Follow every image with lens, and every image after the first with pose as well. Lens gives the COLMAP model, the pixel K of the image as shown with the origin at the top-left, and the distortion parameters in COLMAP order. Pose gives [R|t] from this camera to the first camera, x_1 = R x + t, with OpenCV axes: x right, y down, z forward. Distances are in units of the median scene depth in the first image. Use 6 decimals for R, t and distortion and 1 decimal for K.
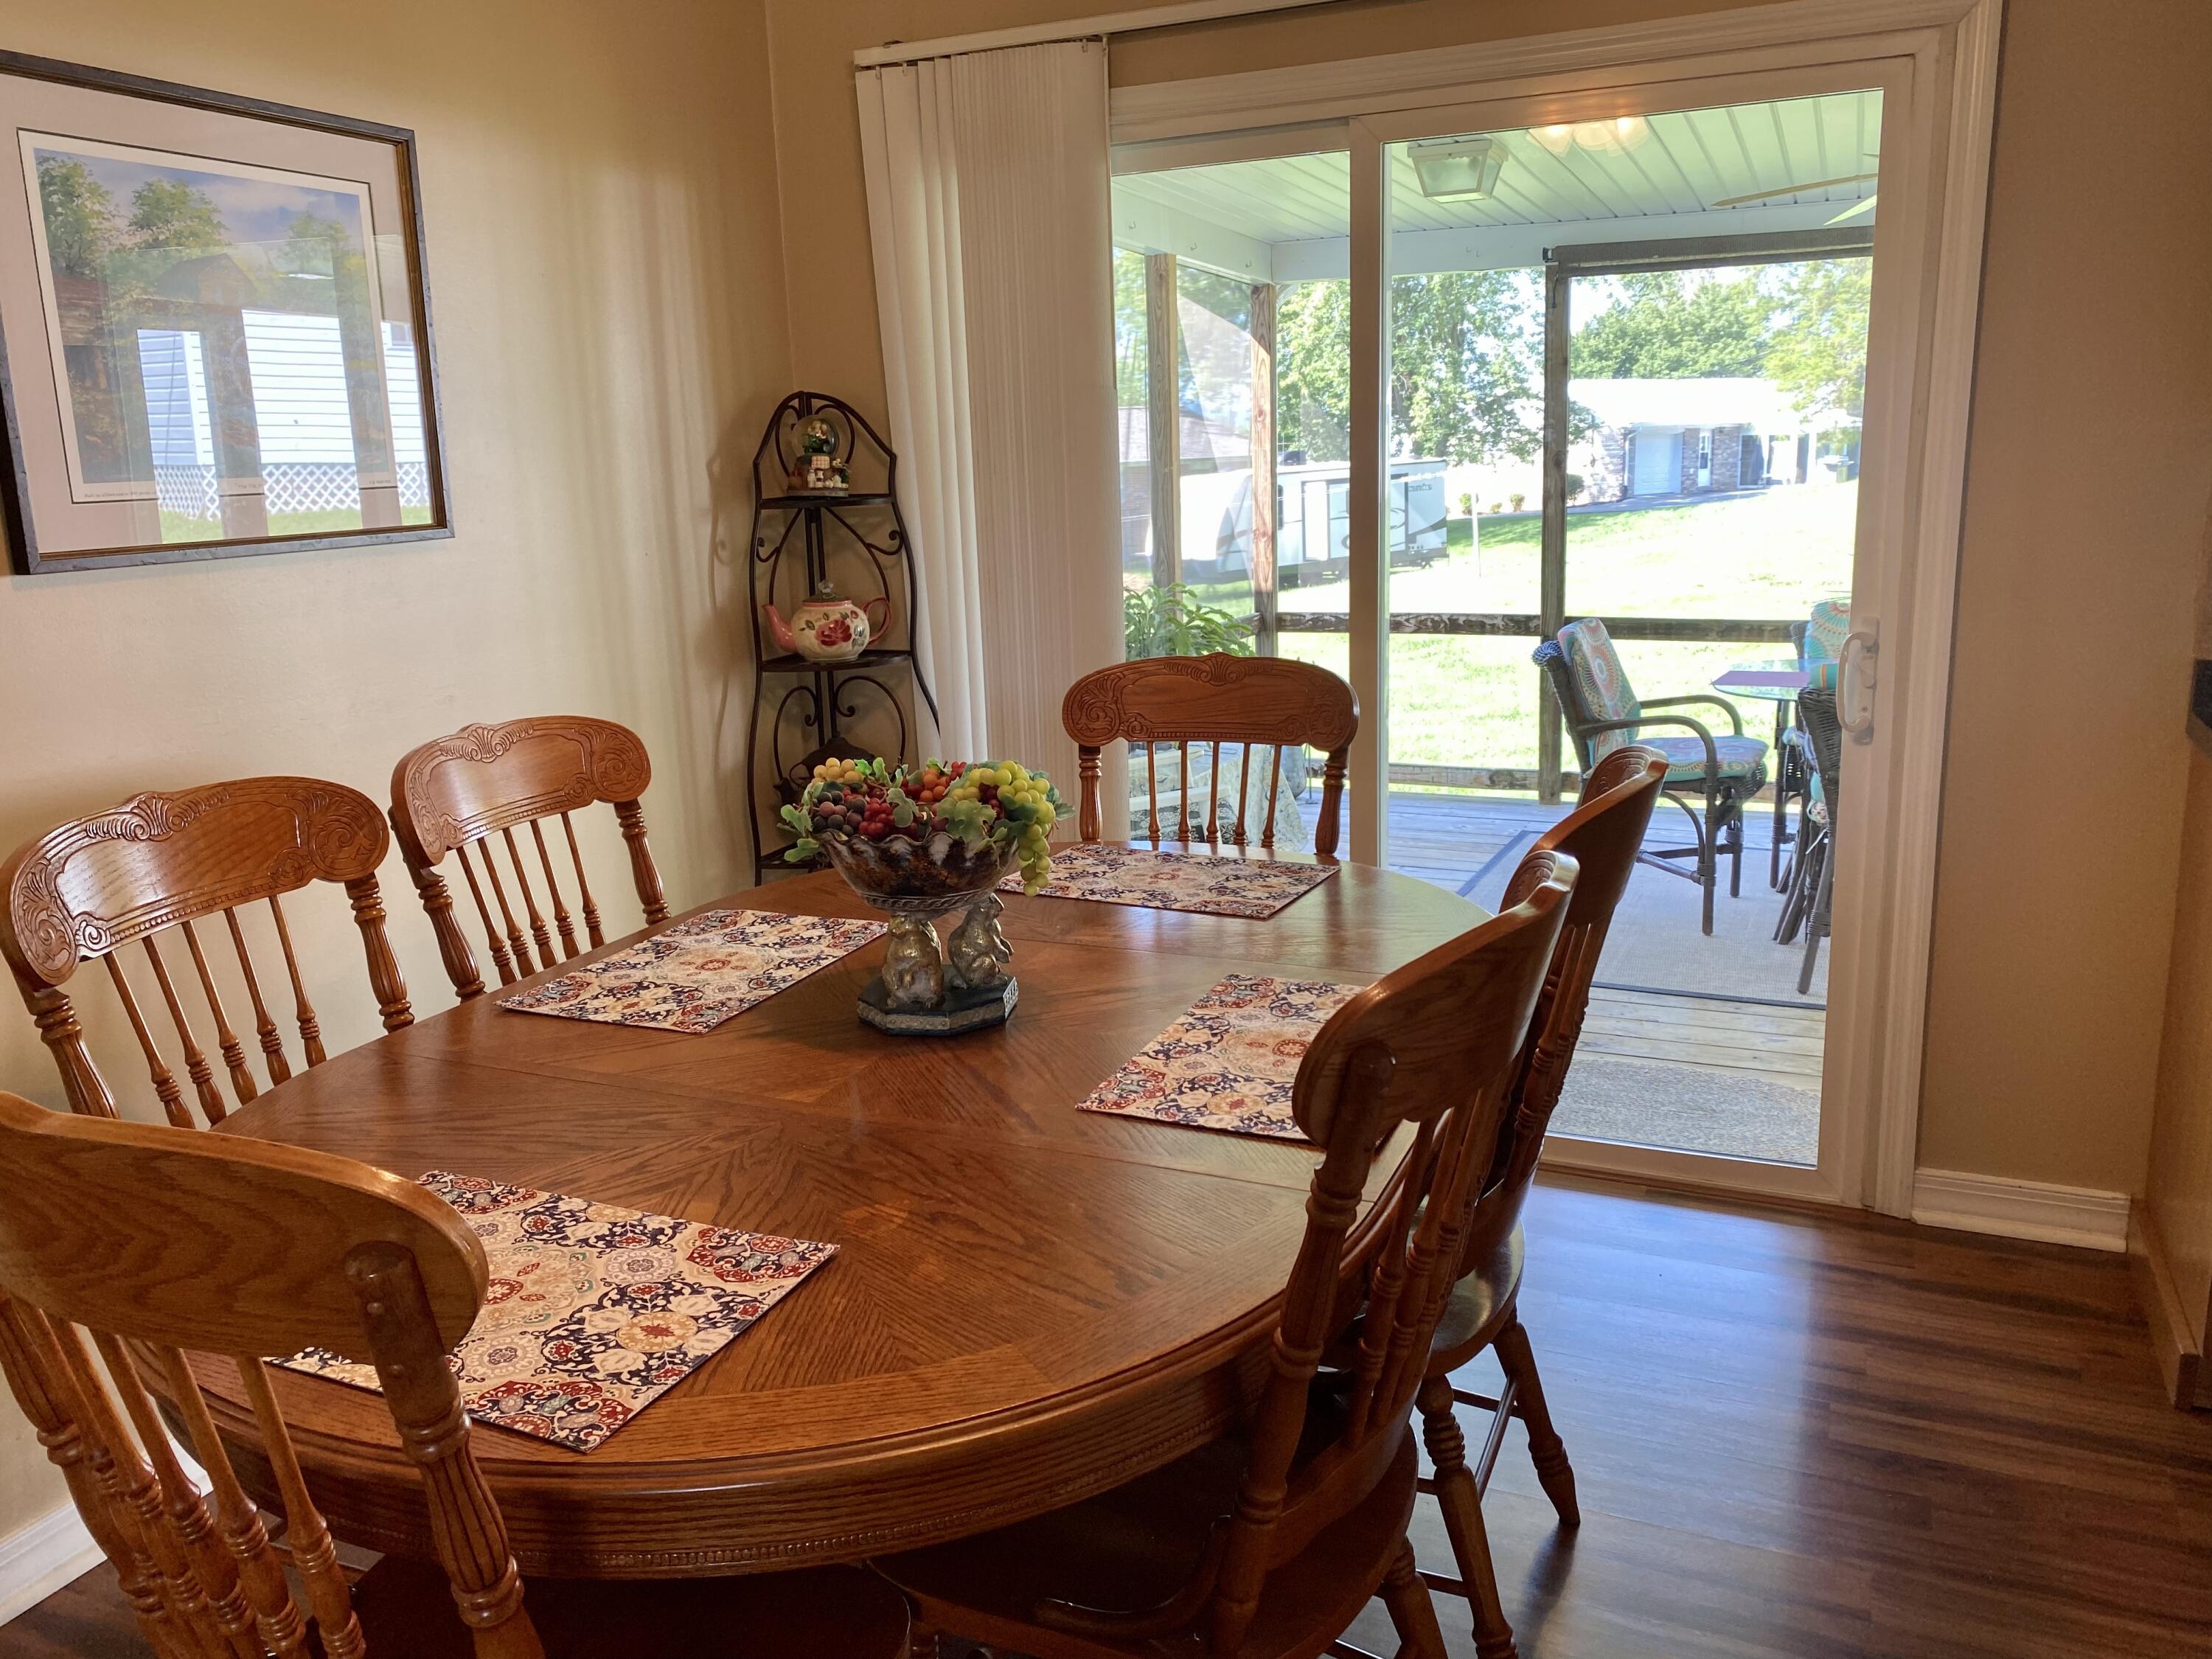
lens RADIAL K [[1714.5, 0, 1082.0], [0, 1714.5, 826.4], [0, 0, 1]] dist [0.077339, -0.091231]
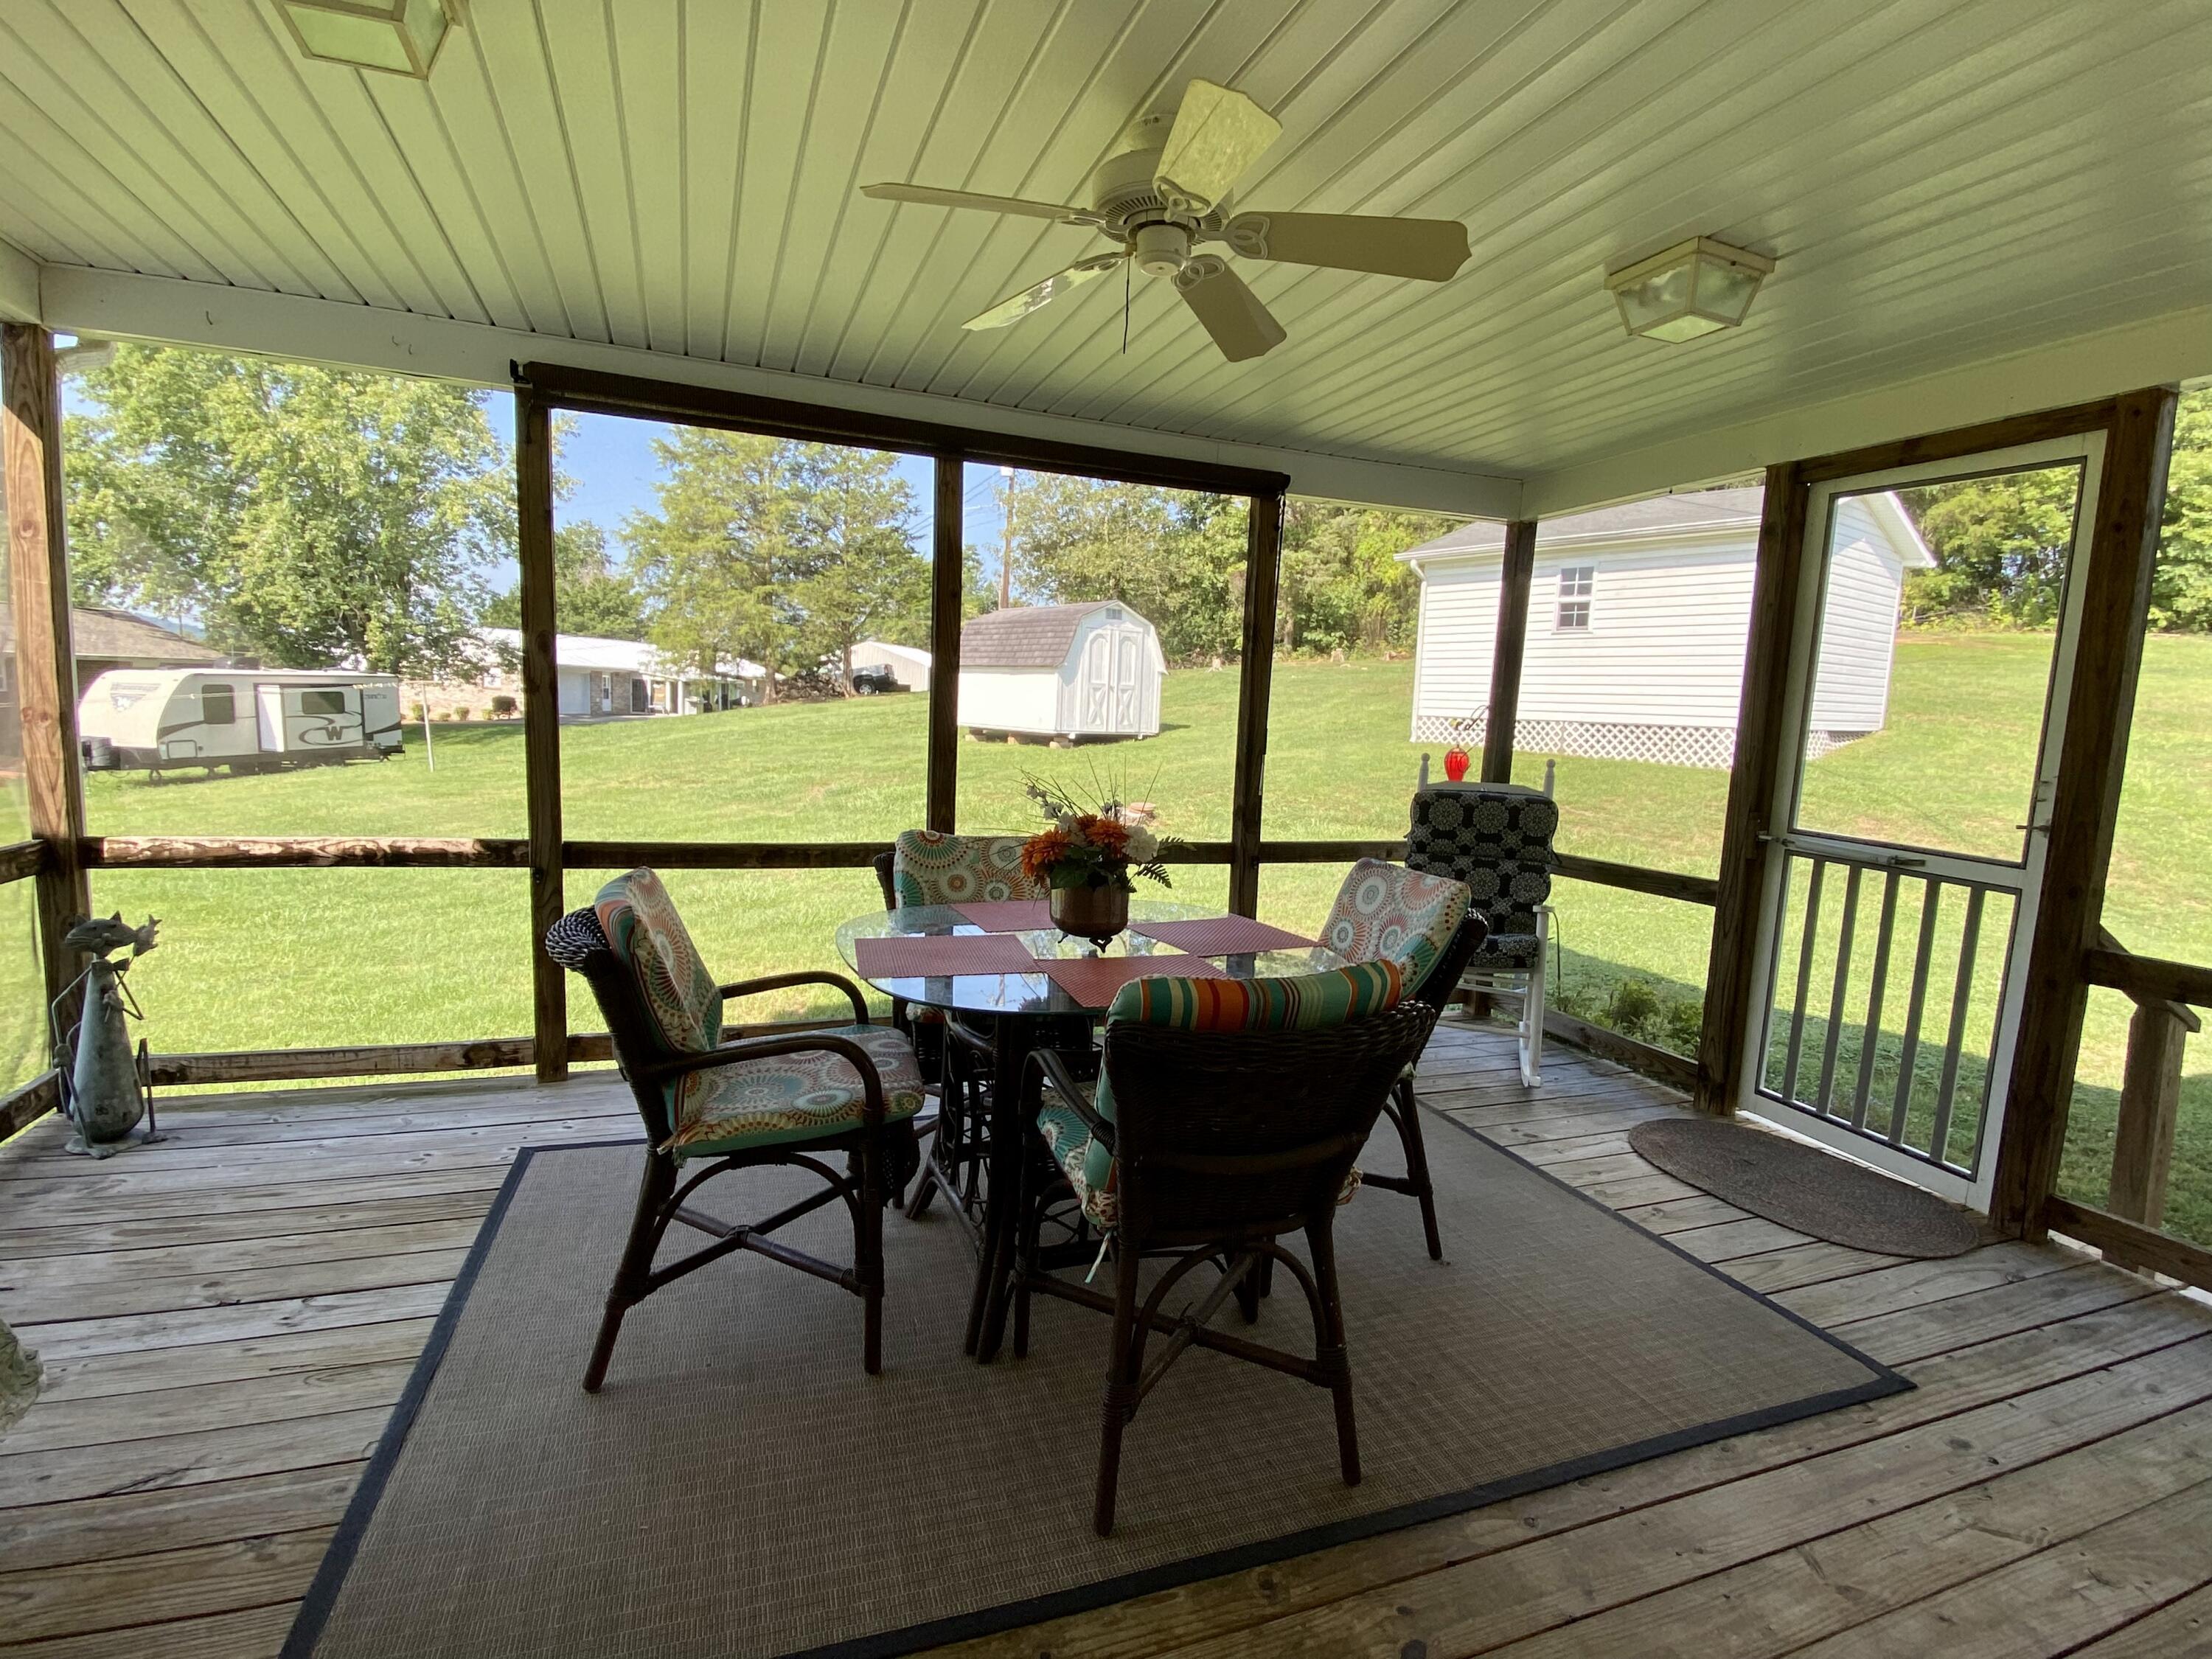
lens RADIAL K [[1101.6, 0, 1134.9], [0, 1101.6, 830.9], [0, 0, 1]] dist [0.042141, -0.041992]
pose [[0.706739, -0.017840, 0.707249, 0.208322], [0.081576, 0.995069, -0.056417, -0.150943], [-0.702755, 0.097567, 0.704710, 0.904963]]
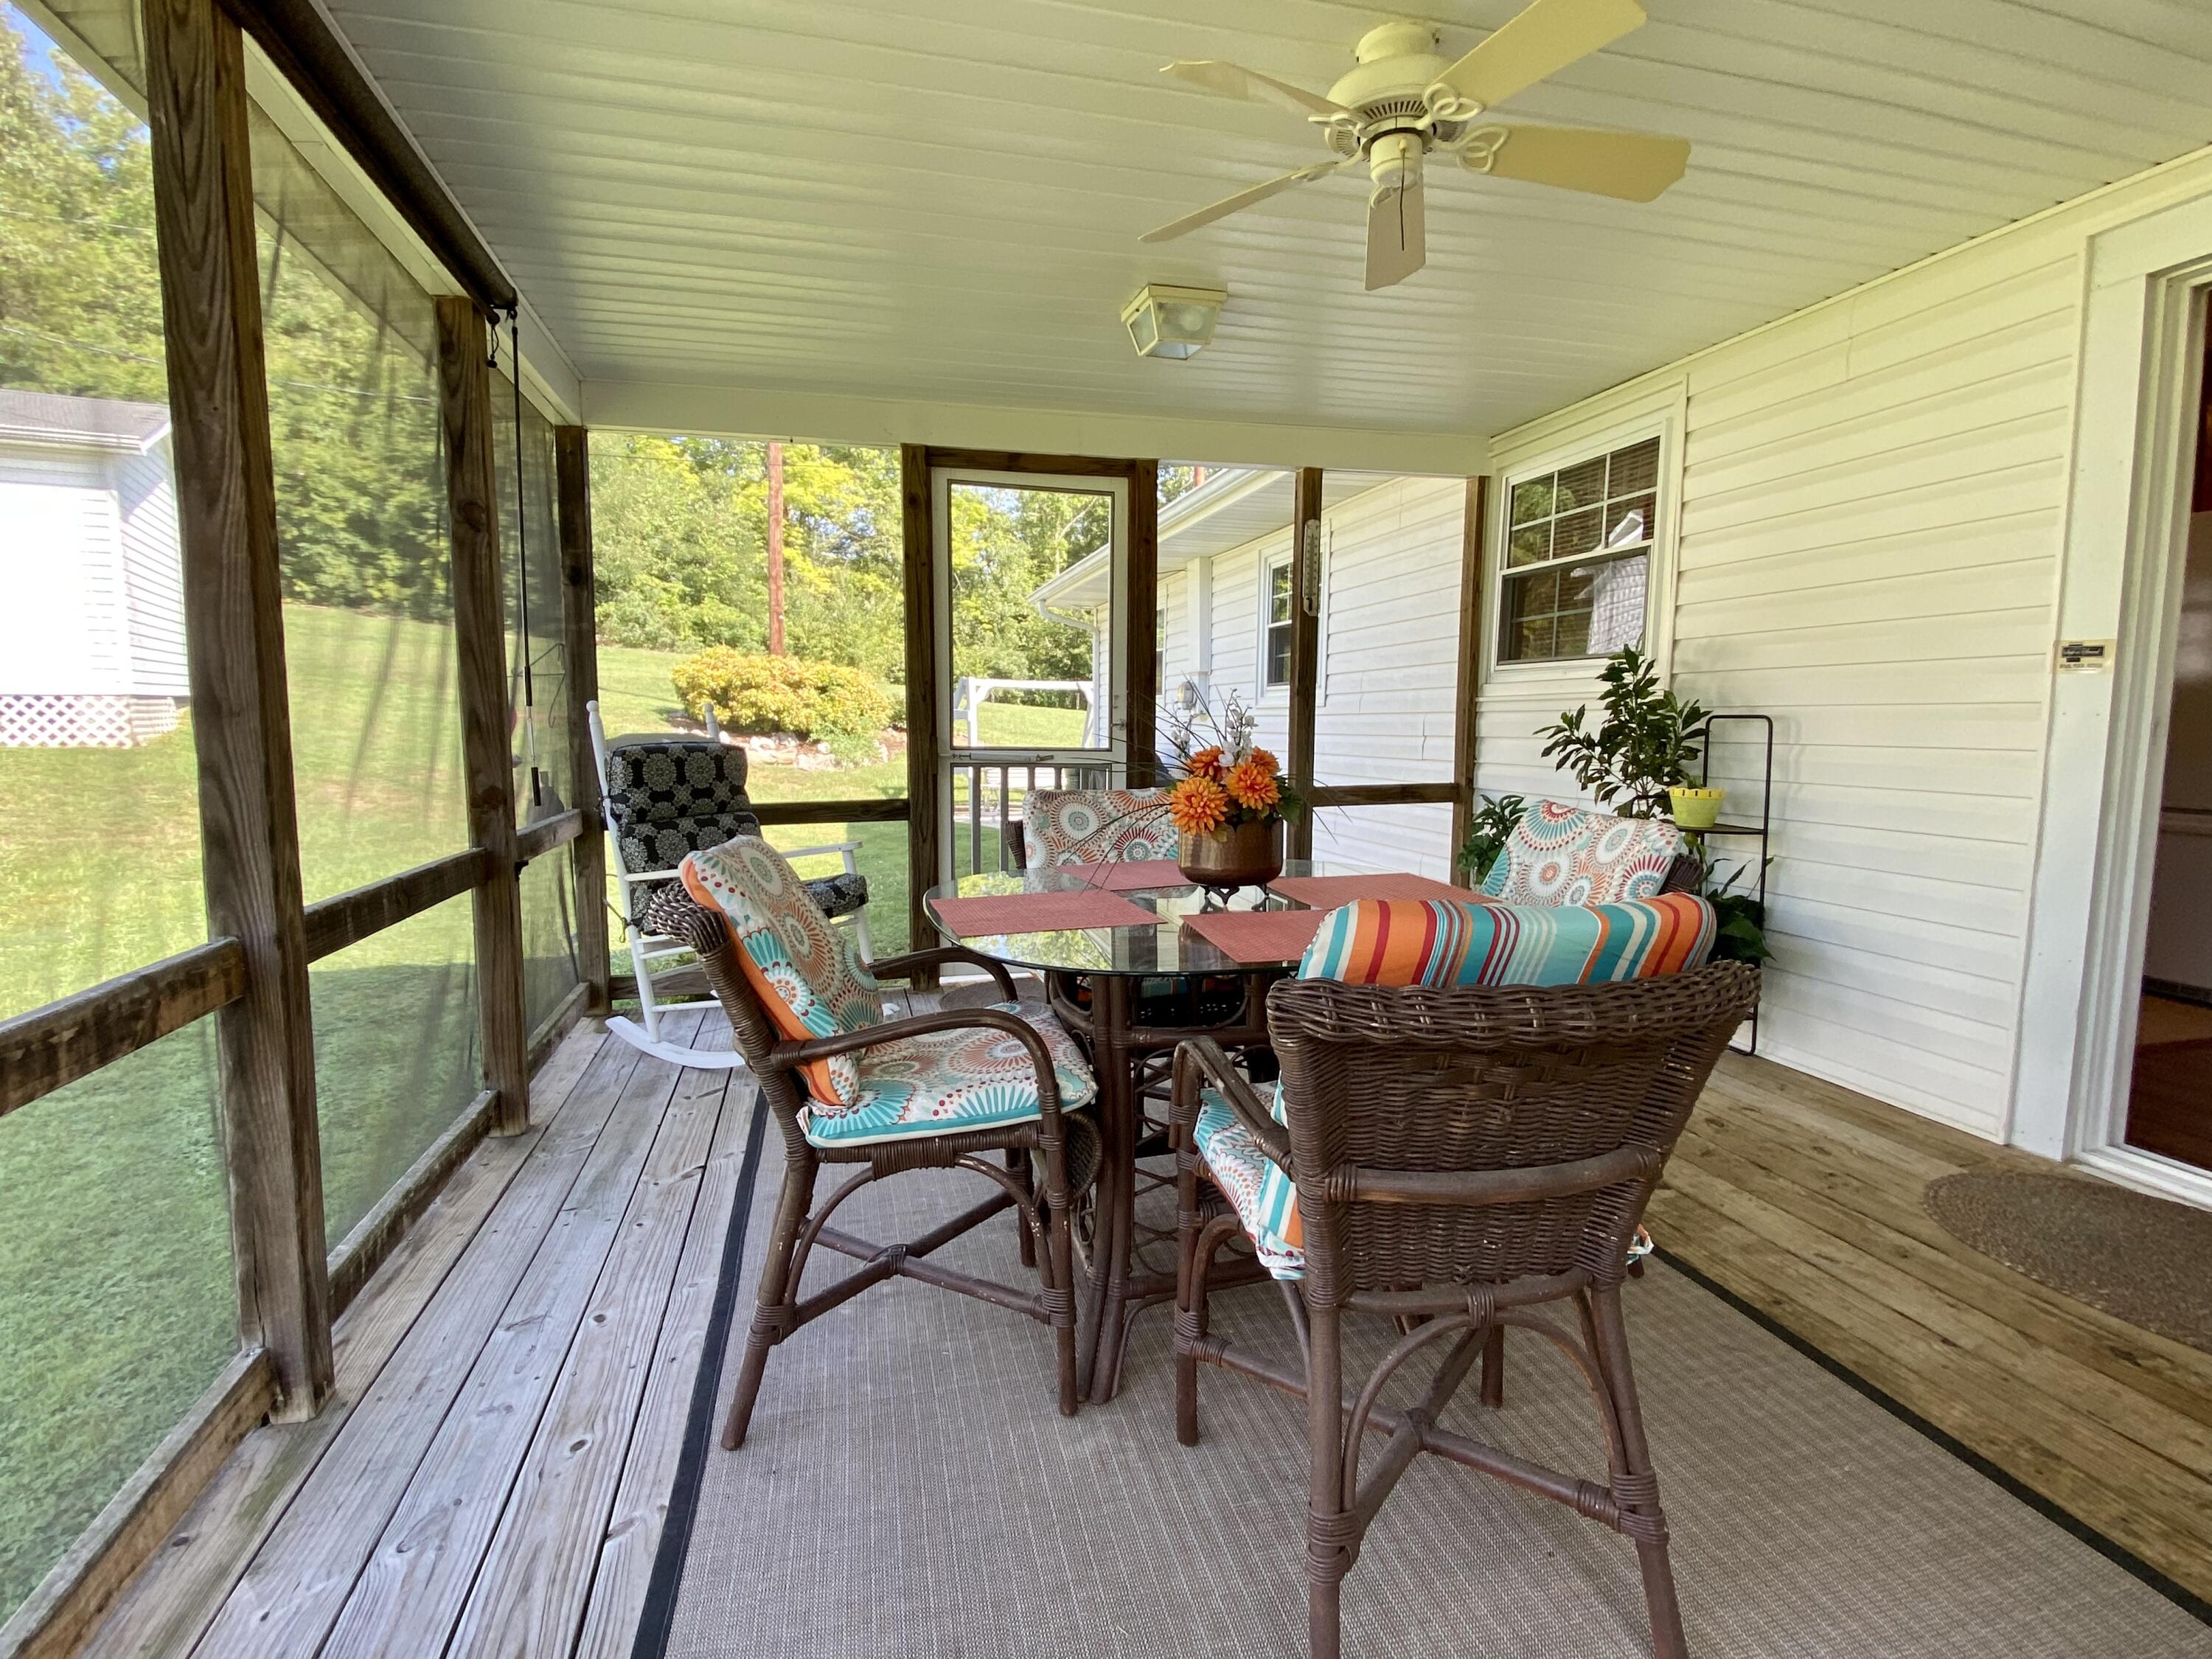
lens RADIAL K [[1074.8, 0, 1106.0], [0, 1074.8, 829.5], [0, 0, 1]] dist [-0.002653, -0.000319]
pose [[-0.610293, -0.053091, 0.790395, 0.283748], [0.181743, 0.961755, 0.204931, -0.363521], [-0.771046, 0.268717, -0.577303, 2.275035]]
